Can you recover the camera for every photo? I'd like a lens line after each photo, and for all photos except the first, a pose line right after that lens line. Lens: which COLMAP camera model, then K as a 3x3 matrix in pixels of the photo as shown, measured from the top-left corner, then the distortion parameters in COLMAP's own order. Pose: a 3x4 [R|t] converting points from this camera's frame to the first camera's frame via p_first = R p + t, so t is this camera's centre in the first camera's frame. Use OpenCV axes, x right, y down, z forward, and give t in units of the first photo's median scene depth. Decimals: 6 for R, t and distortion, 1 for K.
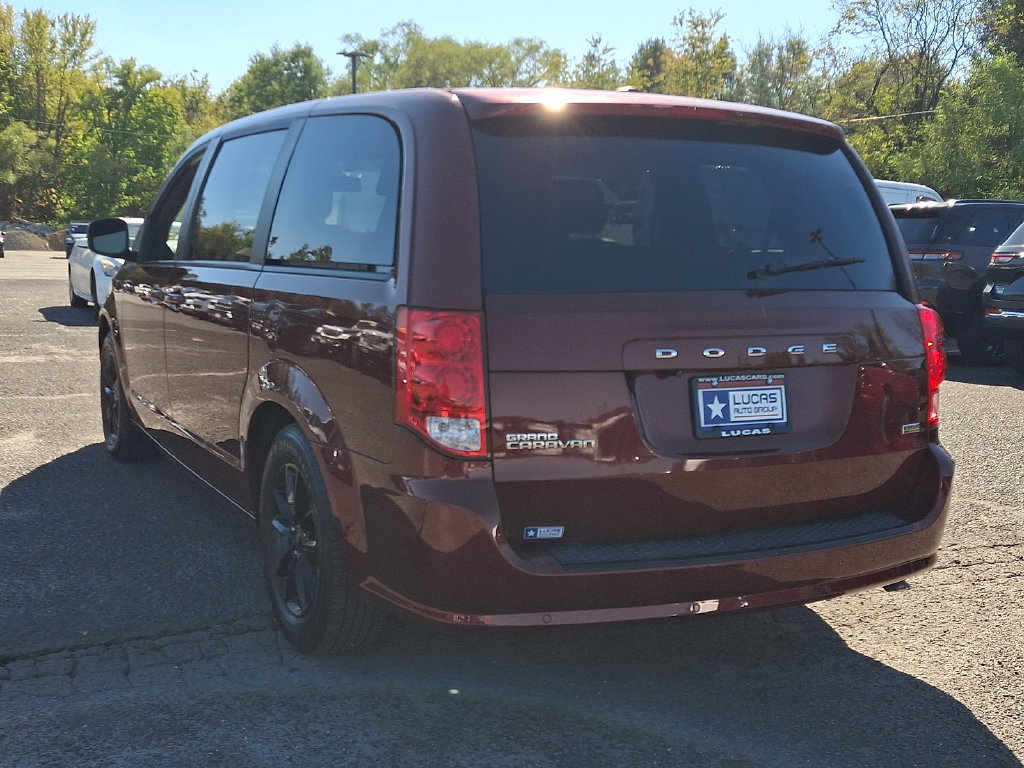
lens RADIAL K [[1291.0, 0, 512.0], [0, 1291.0, 384.0], [0, 0, 1]] dist [0.215587, -0.673074]
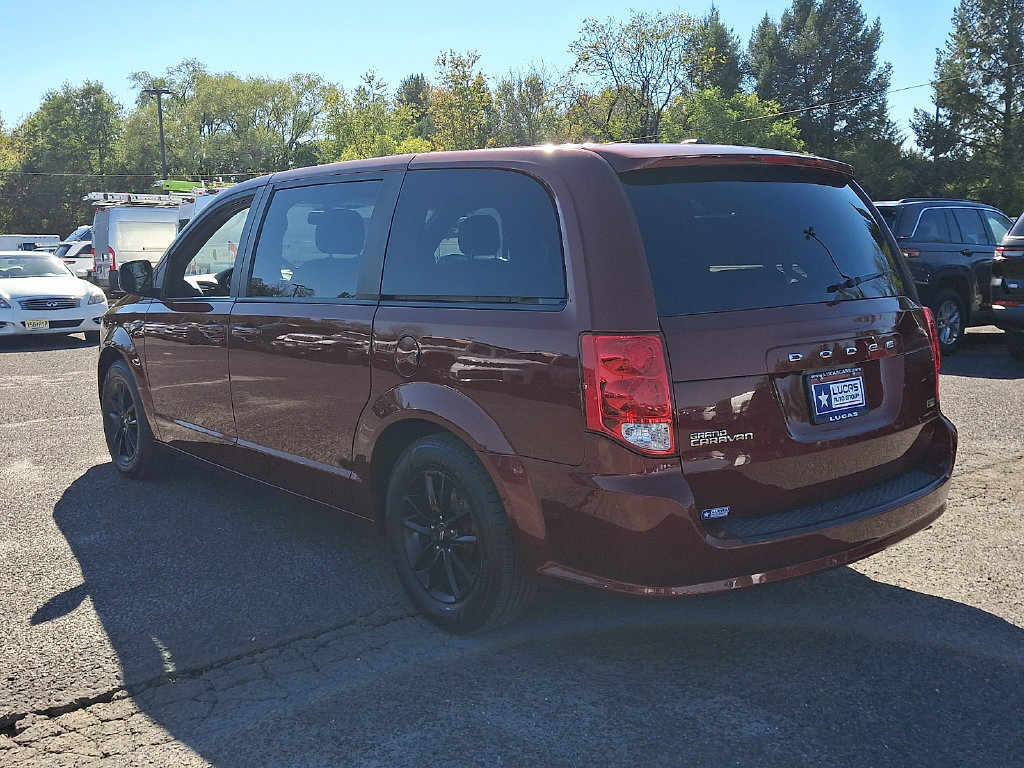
lens RADIAL K [[1110.5, 0, 514.1], [0, 1110.5, 360.4], [0, 0, 1]] dist [0.187928, -0.544087]
pose [[0.974017, -0.063980, 0.217249, -0.291477], [0.065452, 0.997856, 0.000421, -0.030446], [-0.216811, 0.013810, 0.976116, 0.017794]]
